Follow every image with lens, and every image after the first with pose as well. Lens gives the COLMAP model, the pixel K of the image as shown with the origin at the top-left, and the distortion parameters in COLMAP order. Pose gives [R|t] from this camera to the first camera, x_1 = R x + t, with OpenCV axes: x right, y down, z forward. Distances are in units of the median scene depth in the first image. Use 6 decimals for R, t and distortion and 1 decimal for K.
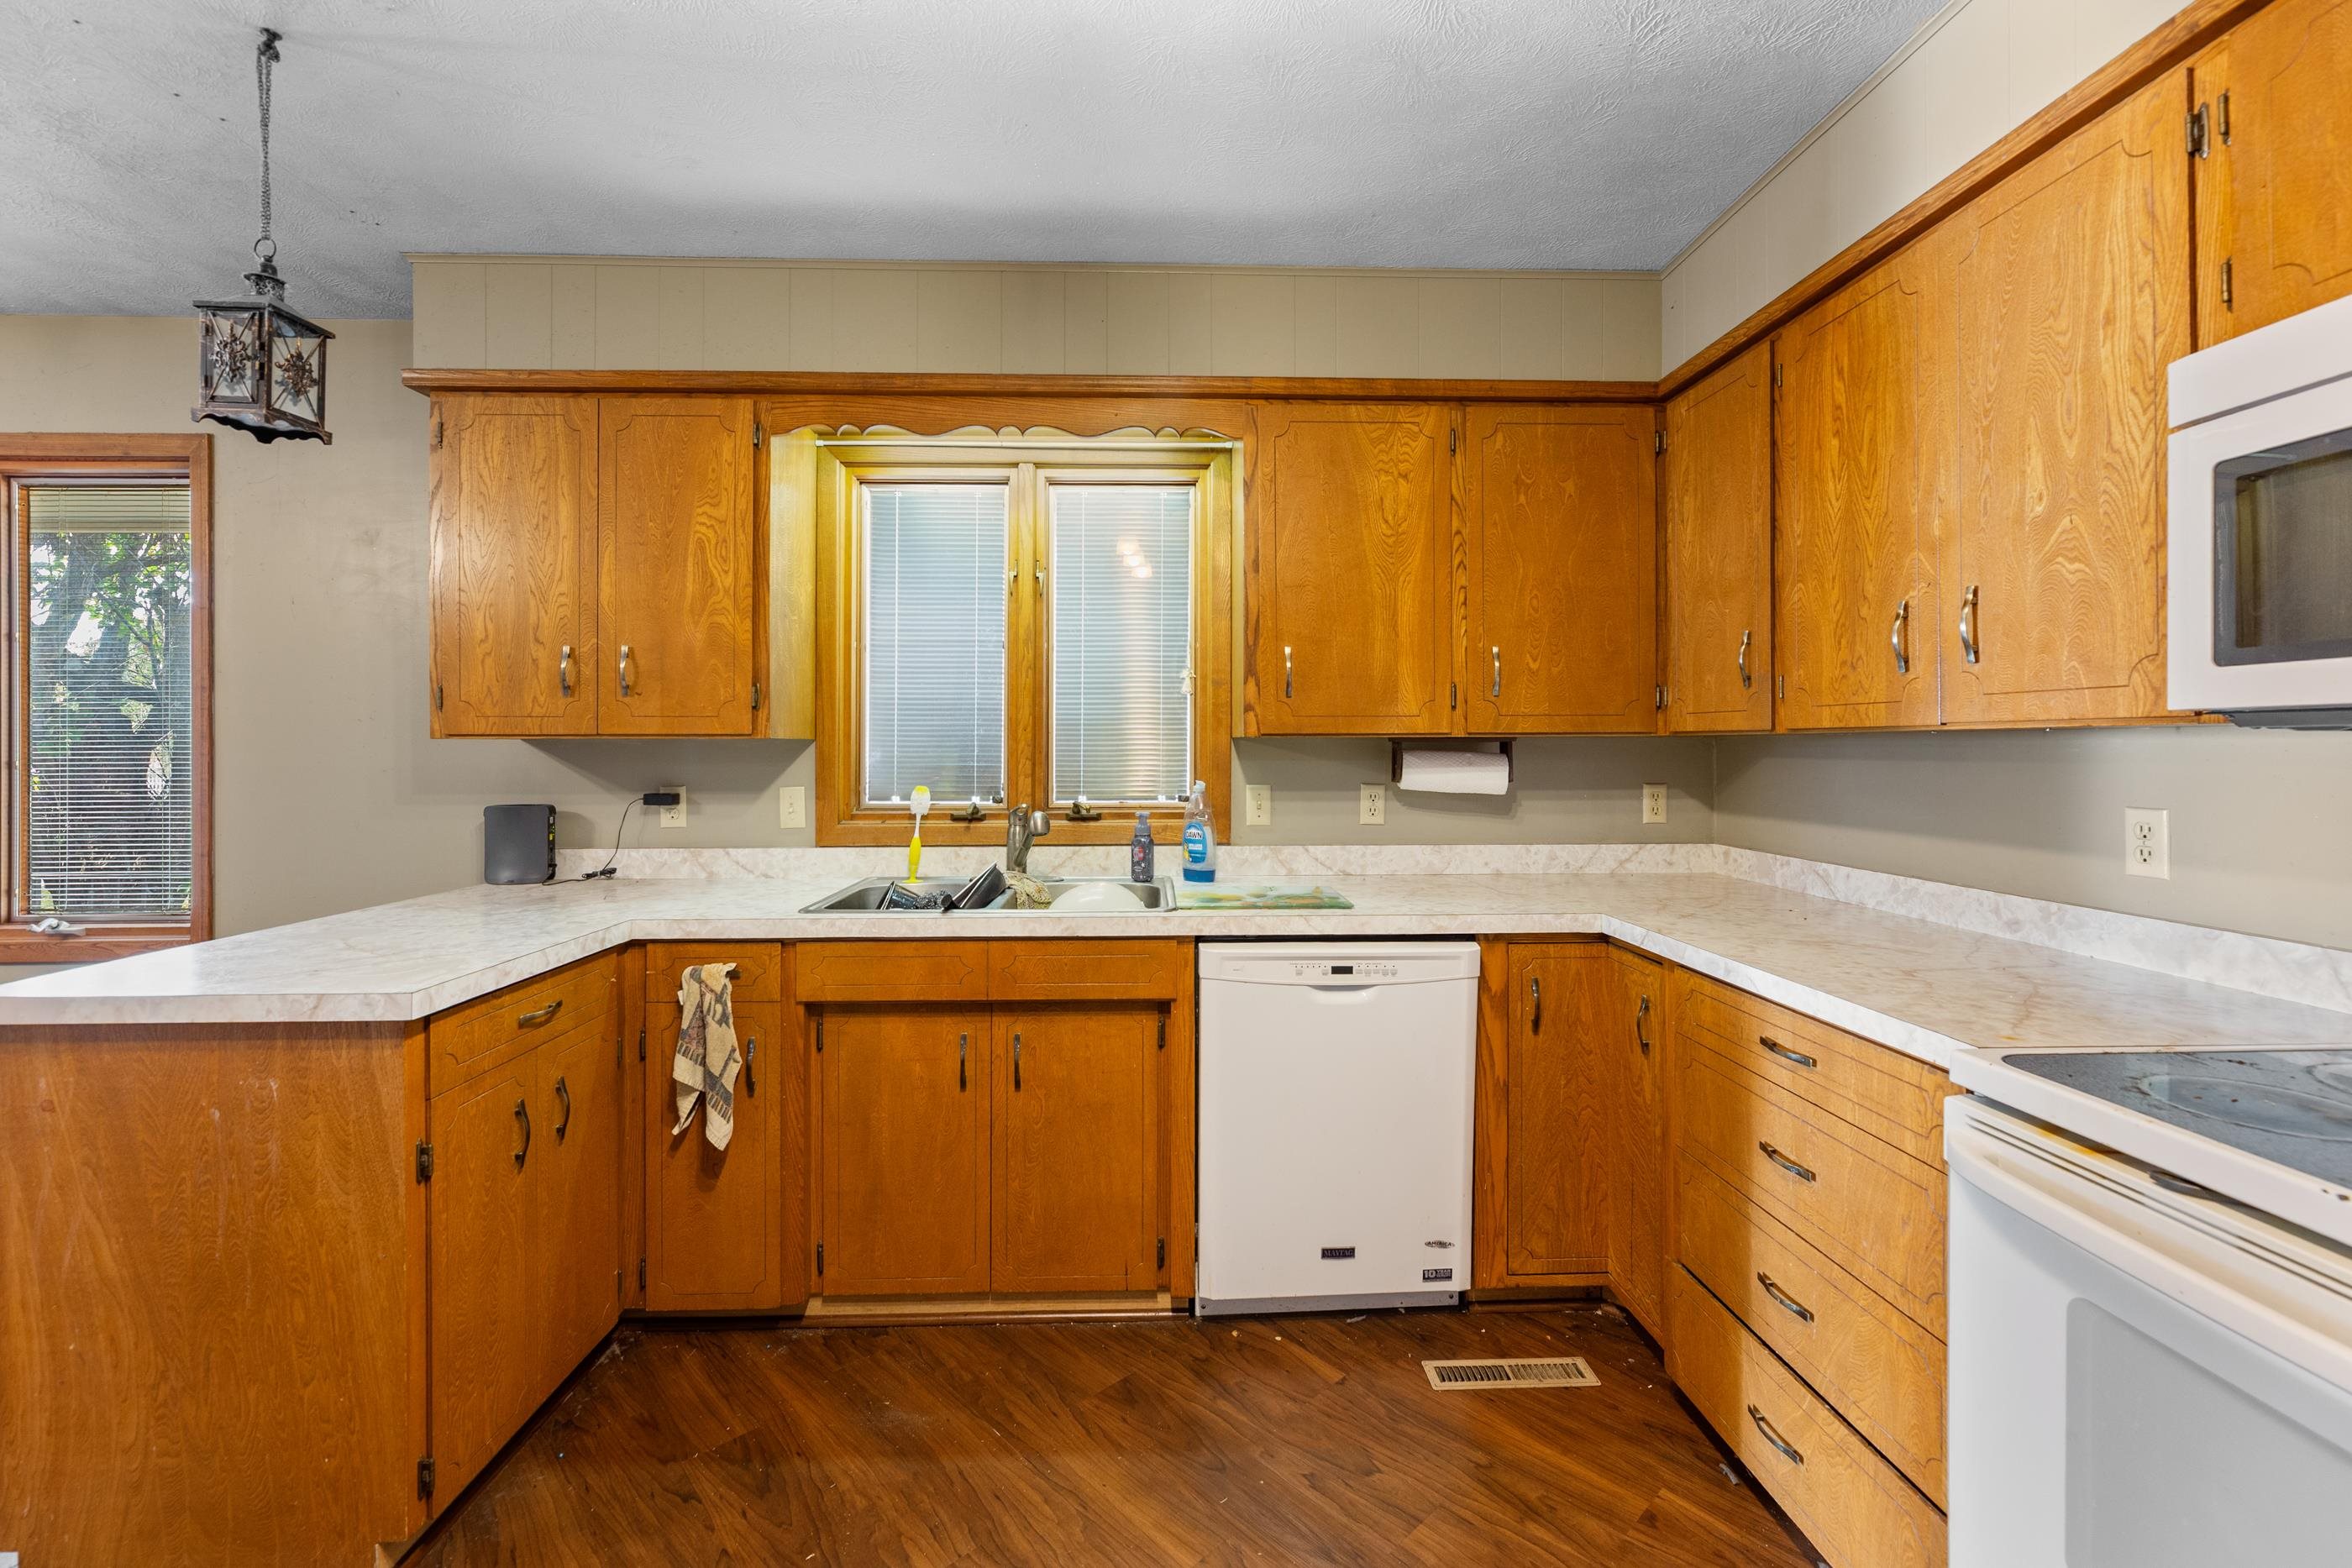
lens RADIAL K [[962.5, 0, 1189.4], [0, 962.5, 752.8], [0, 0, 1]] dist [-0.002936, 0.000855]
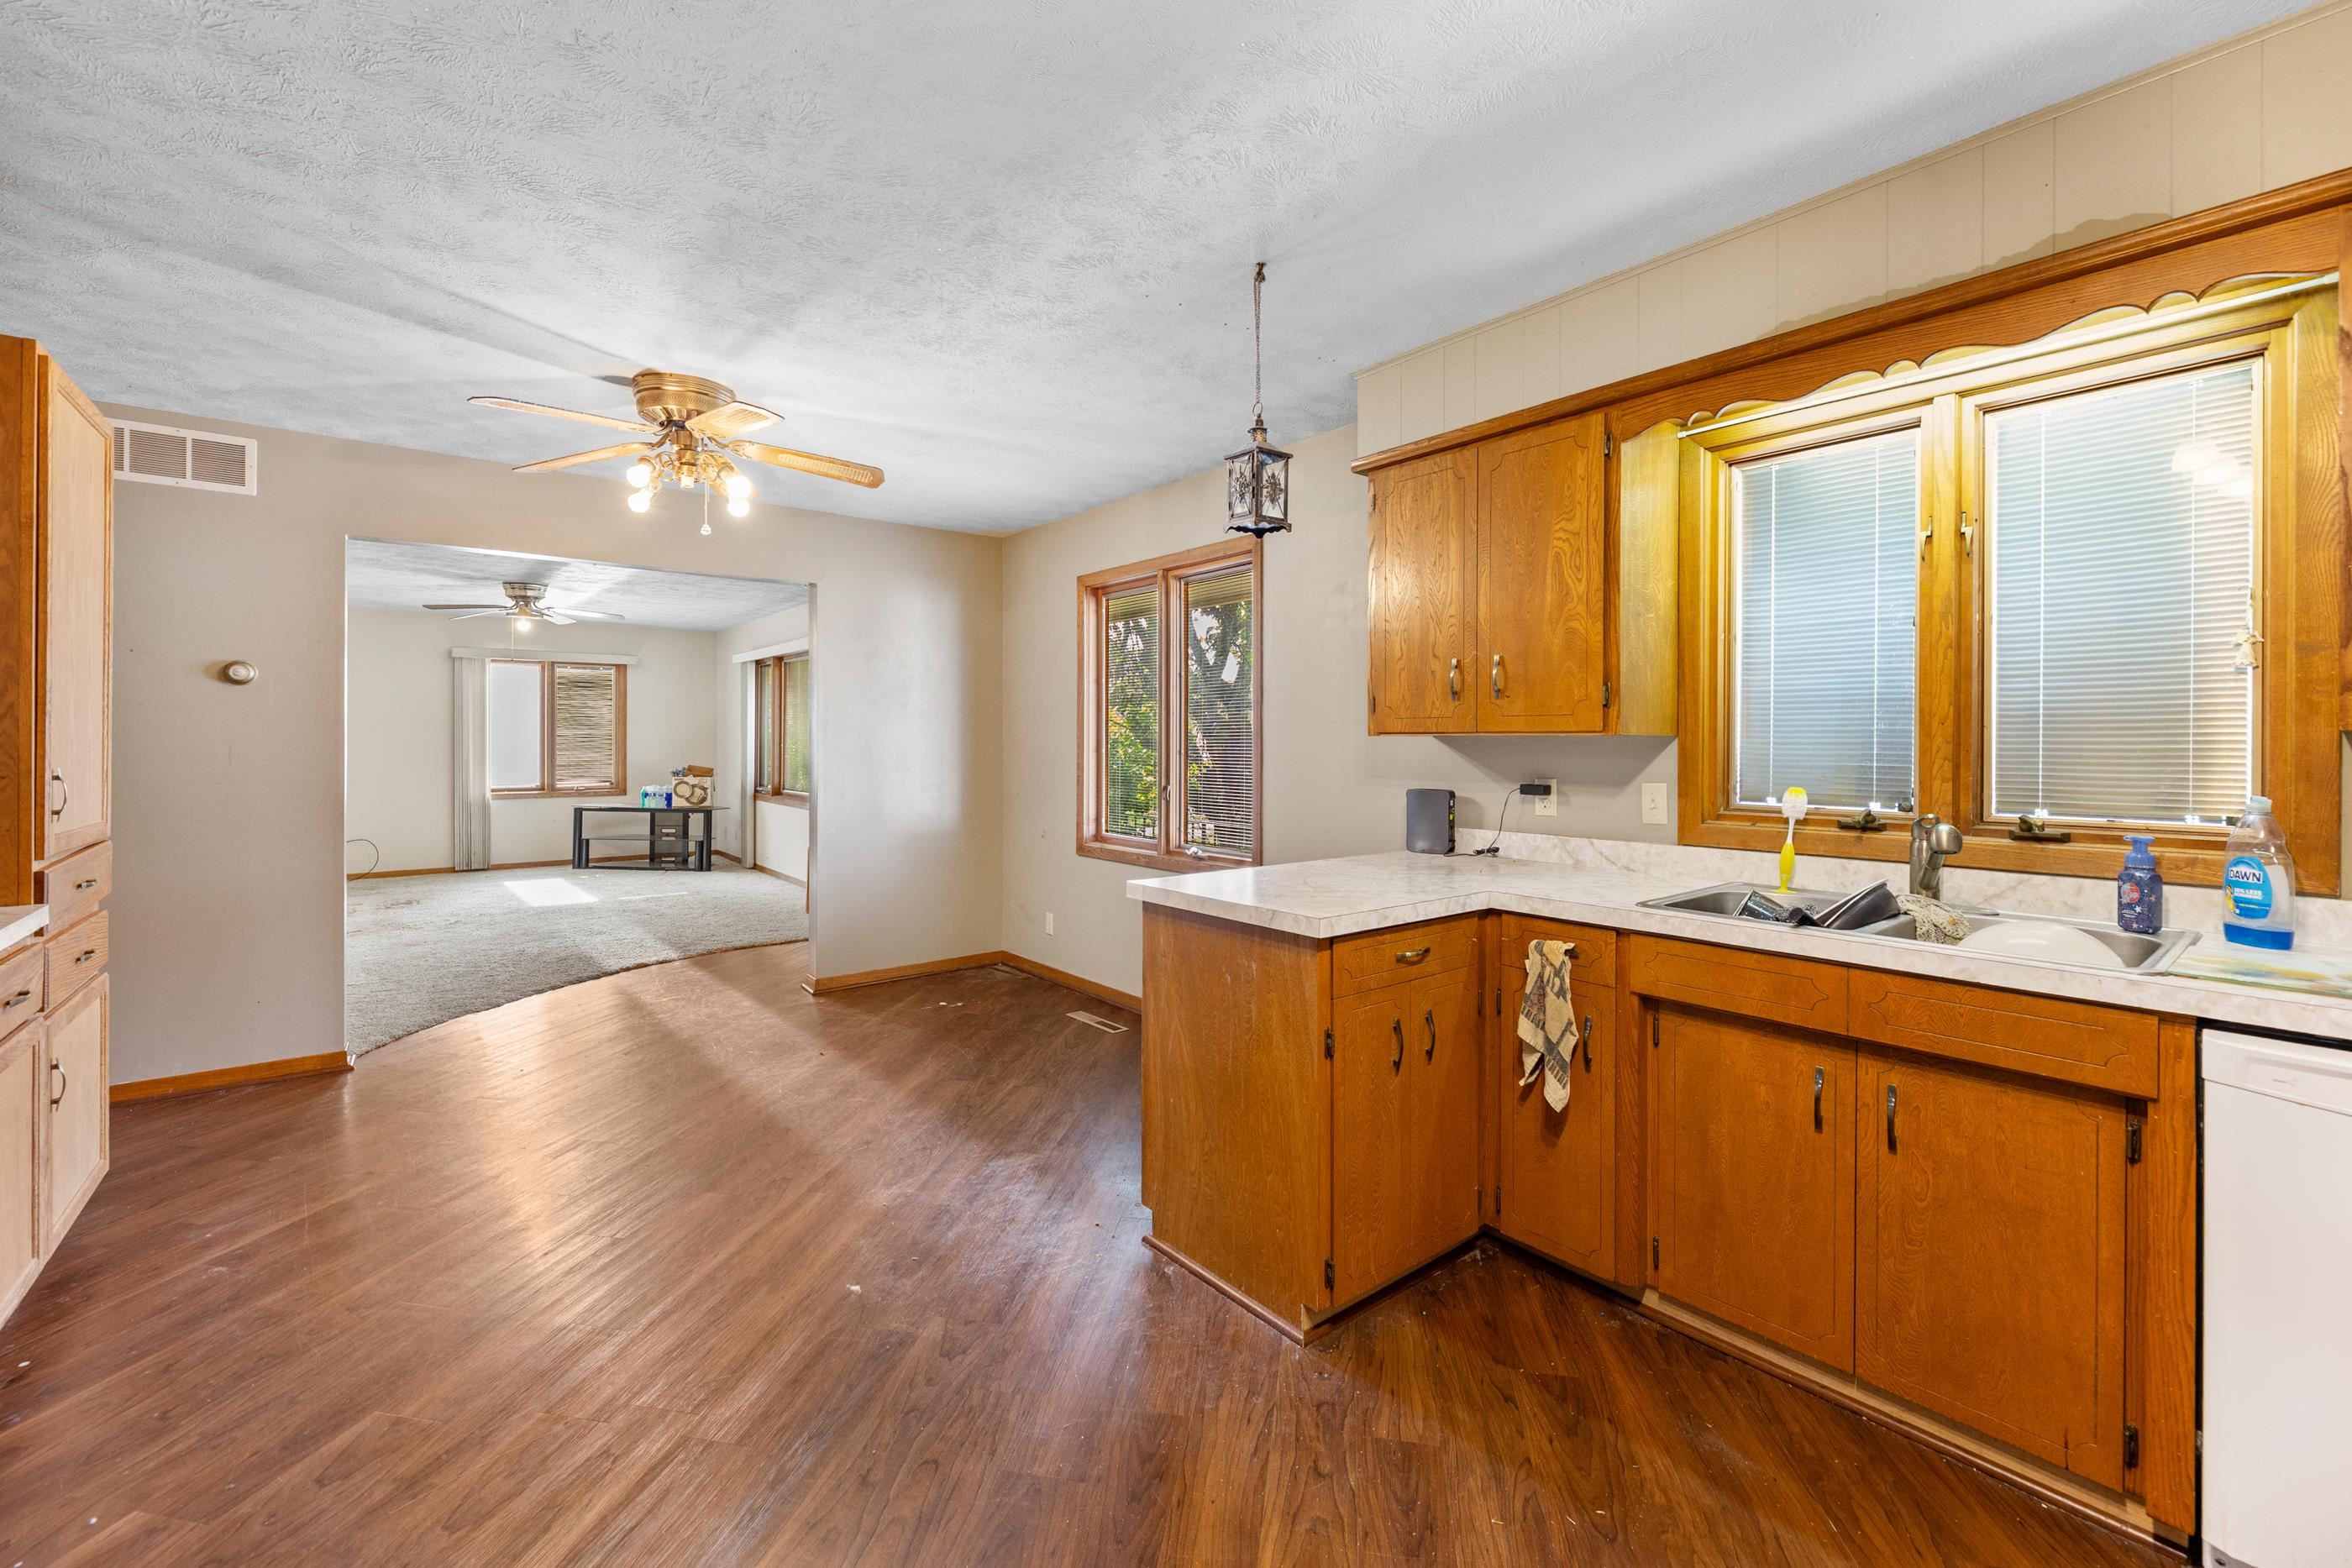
lens RADIAL K [[962.5, 0, 1184.2], [0, 962.5, 751.8], [0, 0, 1]] dist [-0.002936, 0.000855]
pose [[0.610544, 0.011228, -0.791902, 0.104925], [-0.008445, 0.999935, 0.007666, -0.000679], [0.791937, 0.002007, 0.610600, -0.004345]]
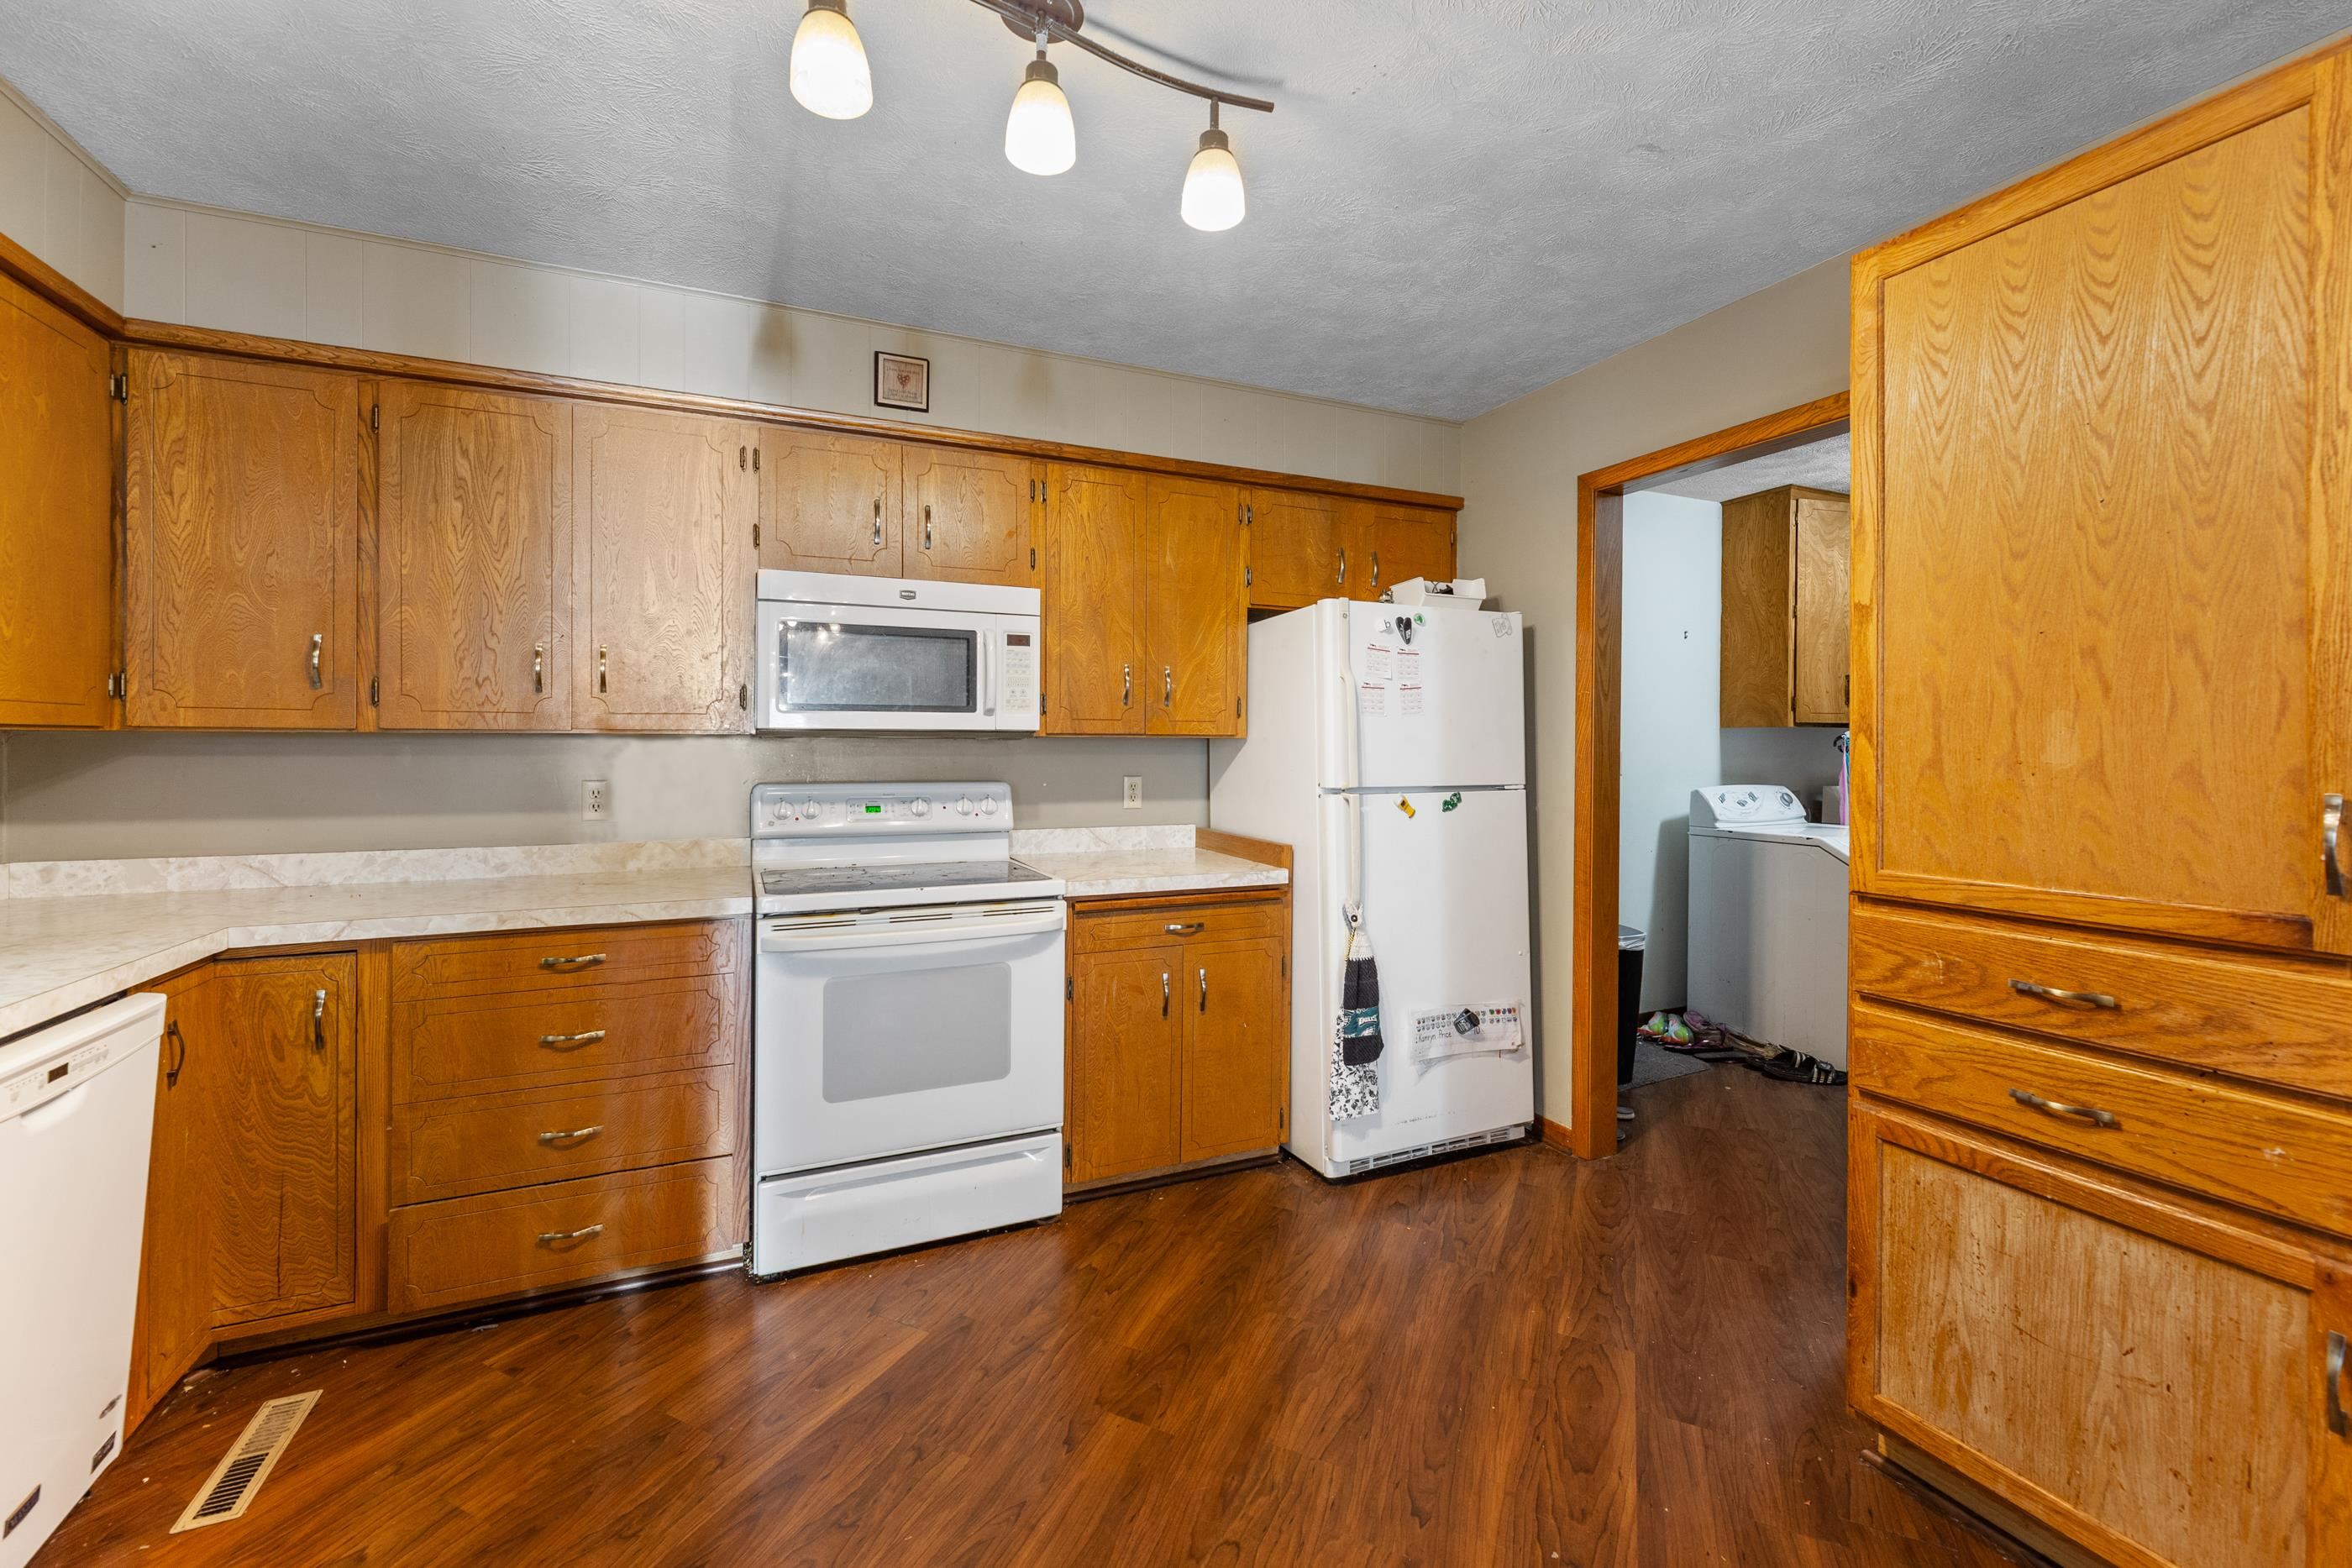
lens RADIAL K [[962.5, 0, 1181.3], [0, 962.5, 725.4], [0, 0, 1]] dist [-0.002936, 0.000855]
pose [[-0.378149, 0.019686, 0.925536, -0.742265], [0.004377, 0.999801, -0.019477, -0.001500], [-0.925735, -0.003314, -0.378160, 0.508247]]
